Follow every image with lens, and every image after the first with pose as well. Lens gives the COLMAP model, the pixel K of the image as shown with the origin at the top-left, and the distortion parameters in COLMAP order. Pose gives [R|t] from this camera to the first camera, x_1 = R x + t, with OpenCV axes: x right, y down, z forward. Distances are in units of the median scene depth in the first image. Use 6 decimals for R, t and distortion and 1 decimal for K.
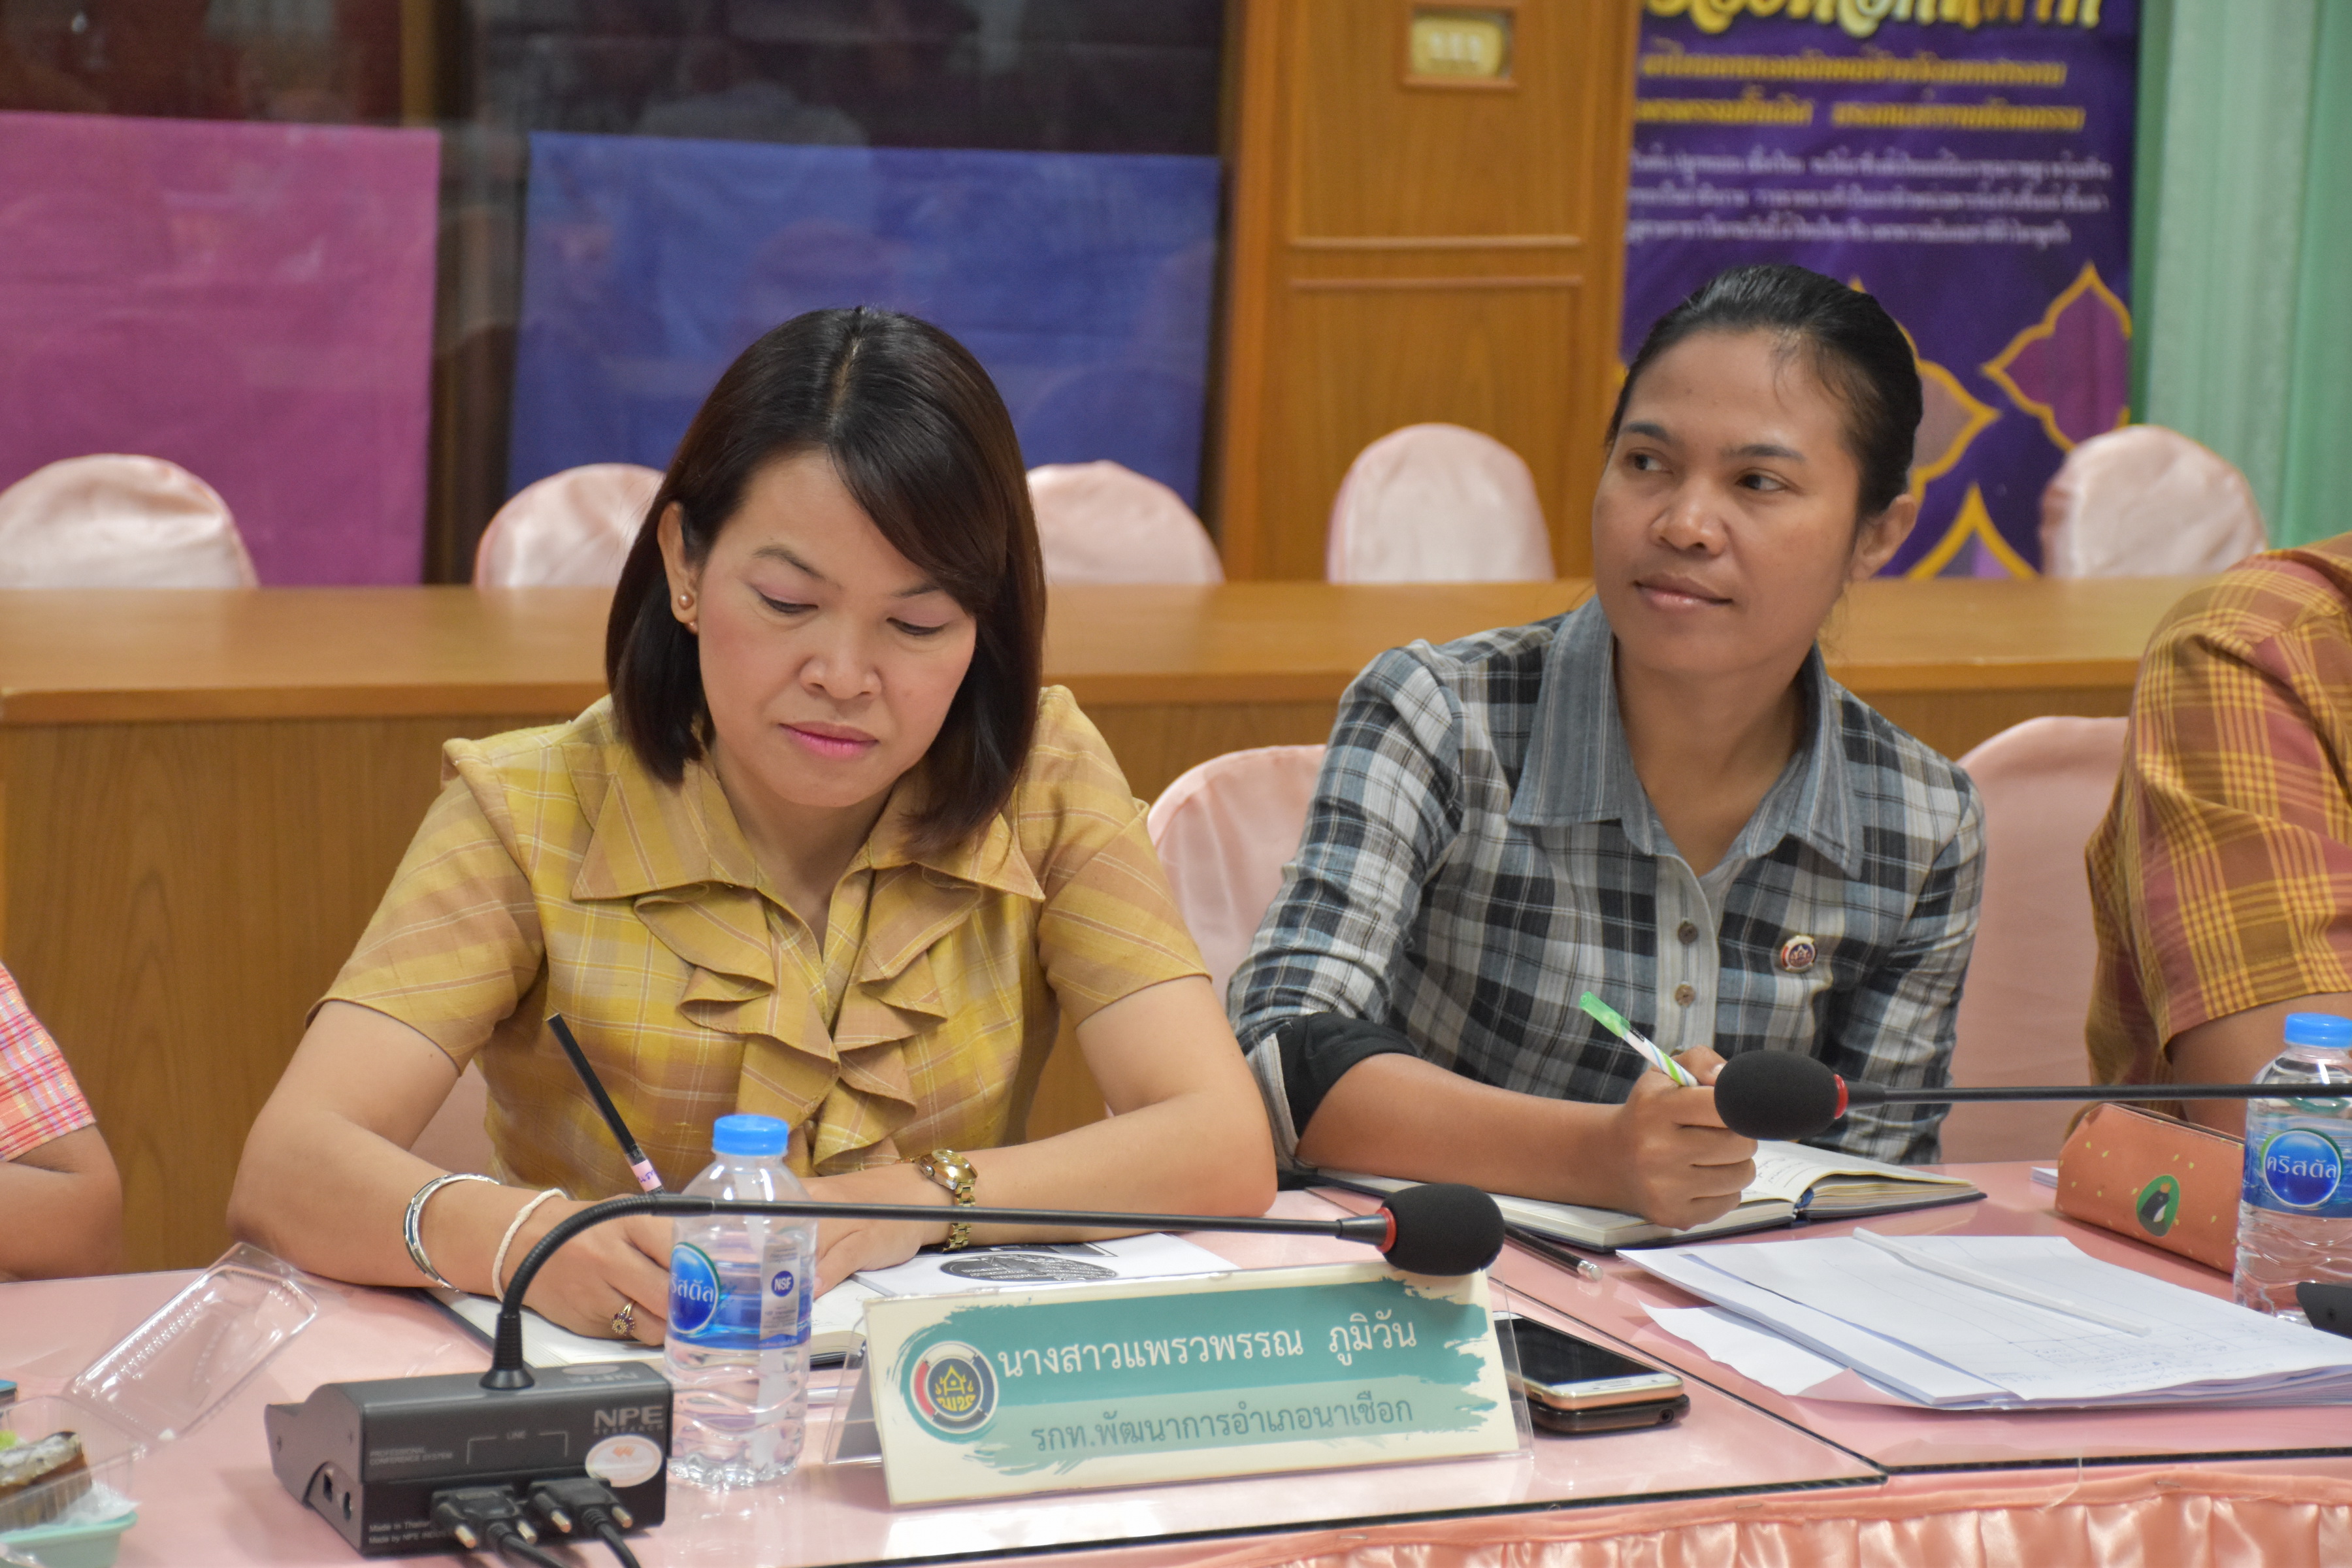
lens RADIAL K [[5657.3, 0, 1150.6], [0, 5657.3, 832.6], [0, 0, 1]] dist [0.604423, 0.000000]
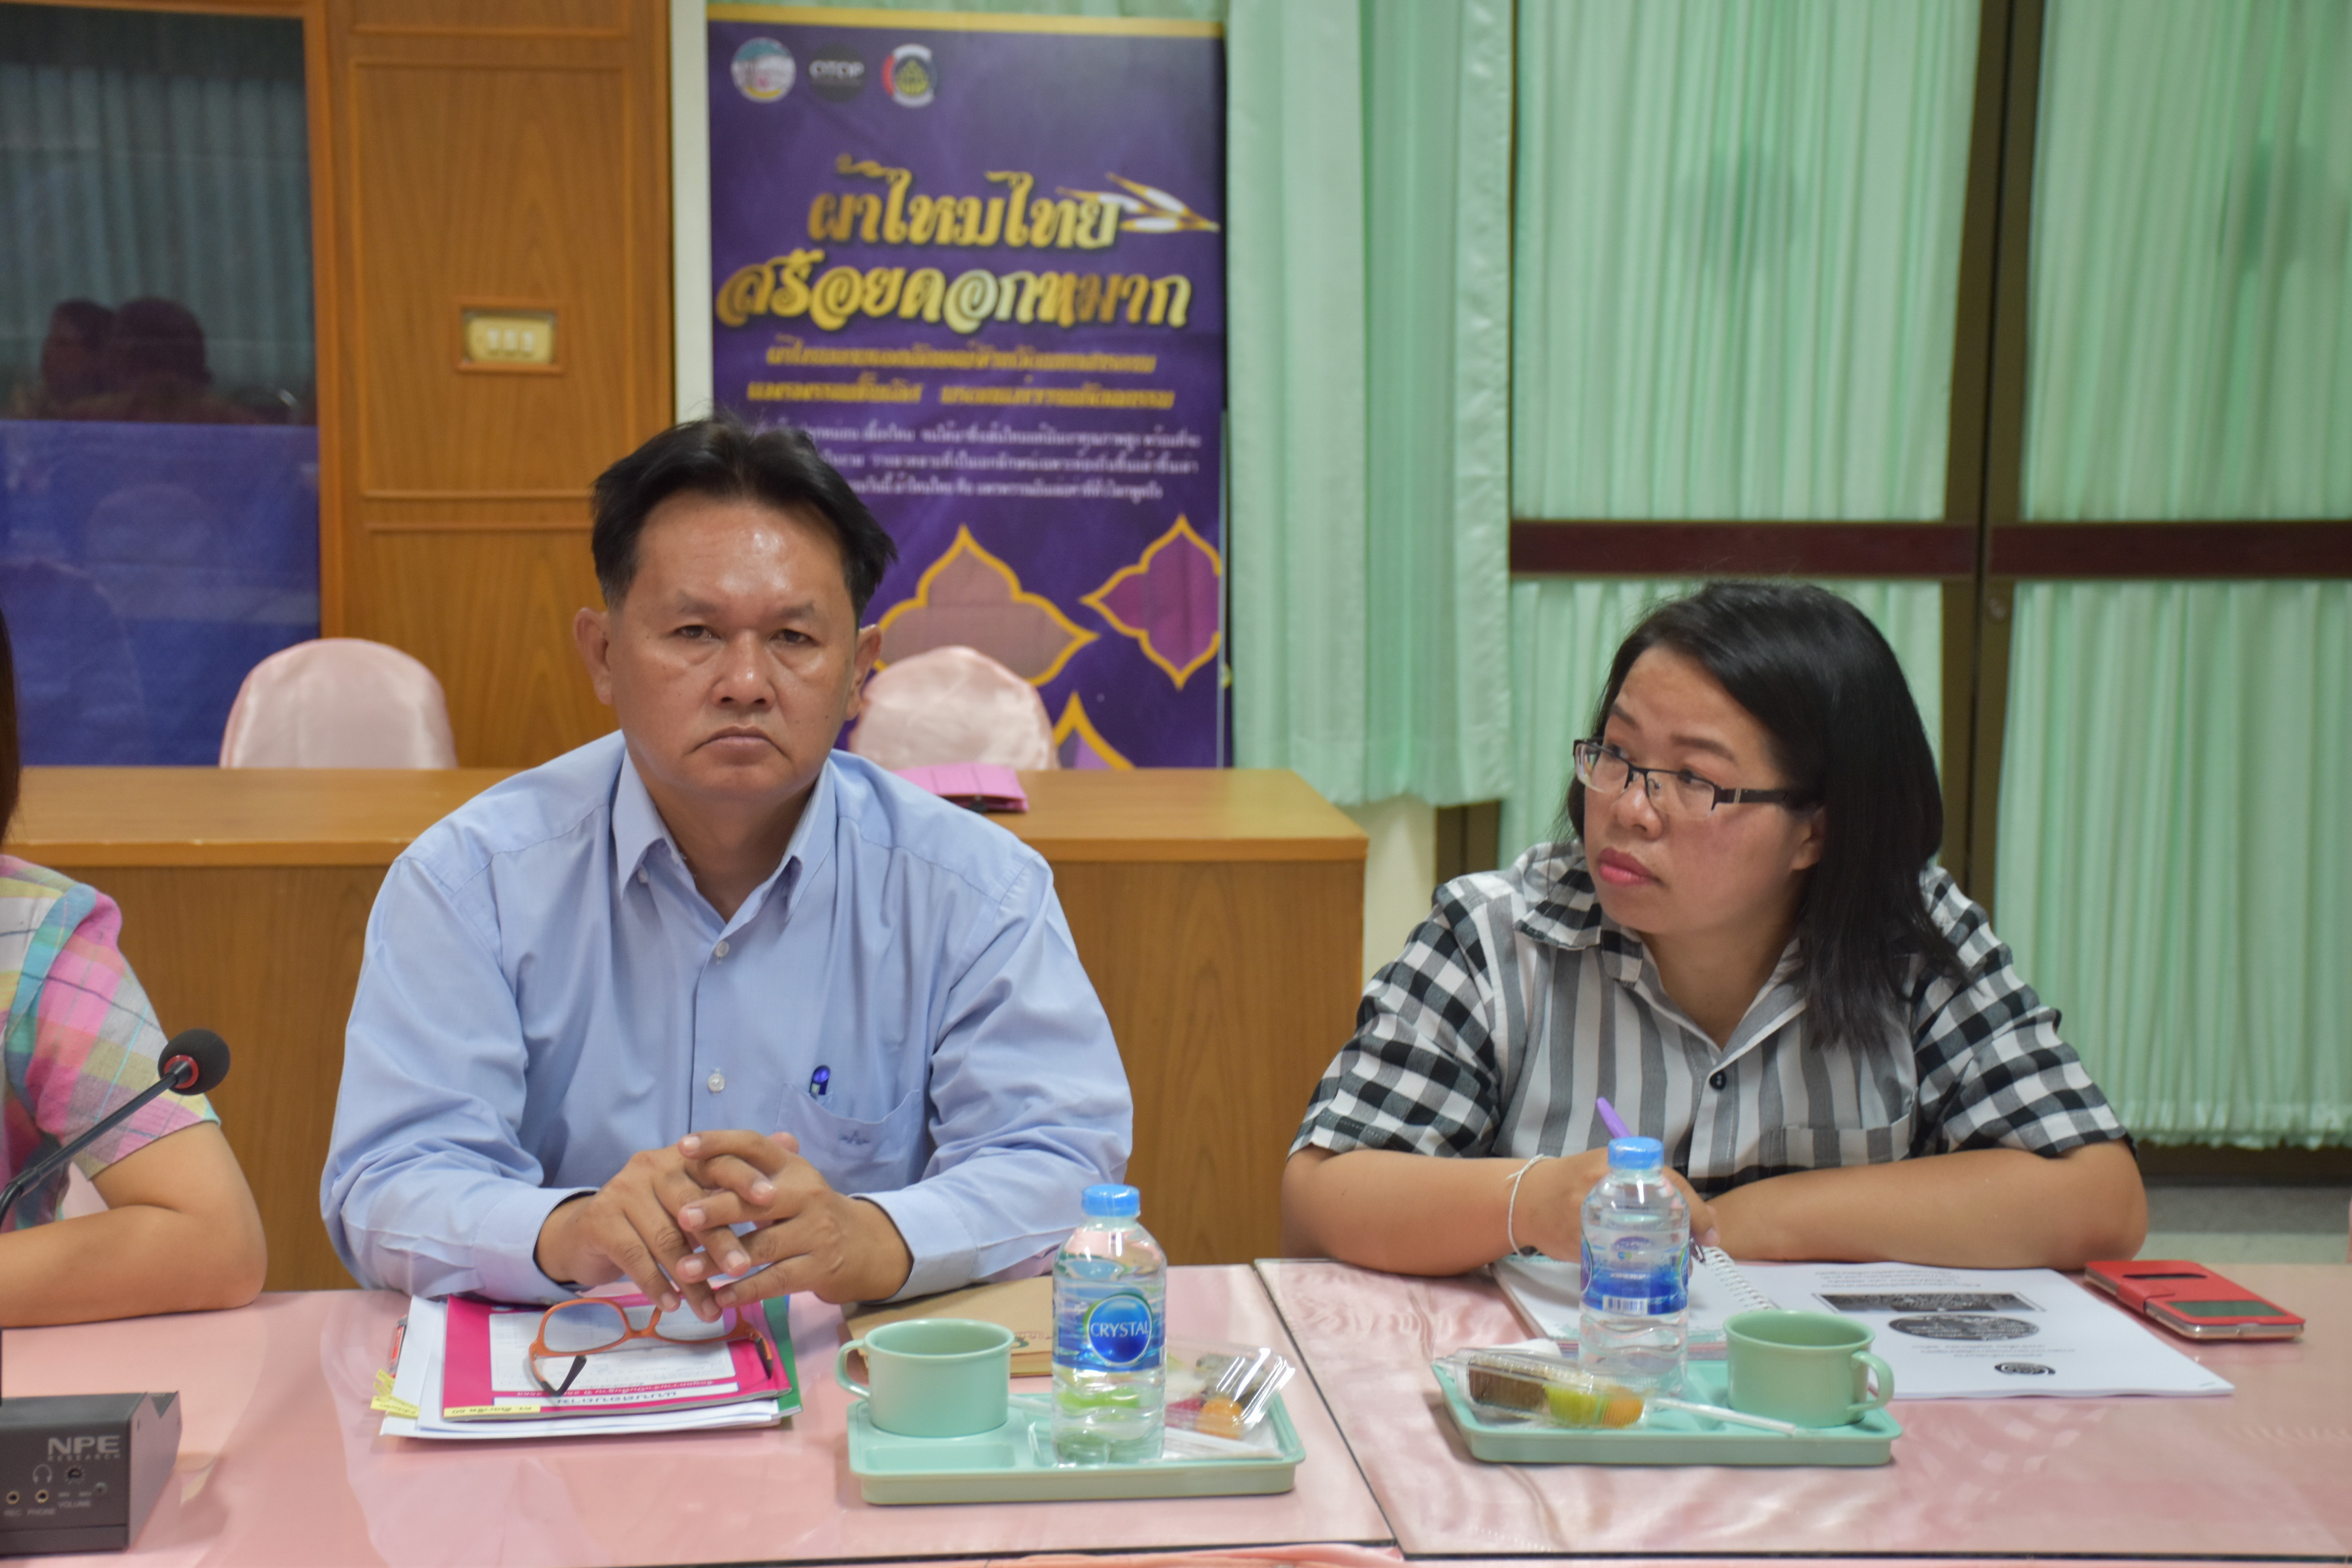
lens RADIAL K [[3921.4, 0, 1178.5], [0, 3921.4, 762.6], [0, 0, 1]] dist [0.259977, 0.000000]
pose [[0.954664, 0.007466, -0.297590, 0.424448], [-0.020351, 0.998983, -0.040224, -0.012976], [0.296987, 0.044457, 0.953846, 0.214731]]
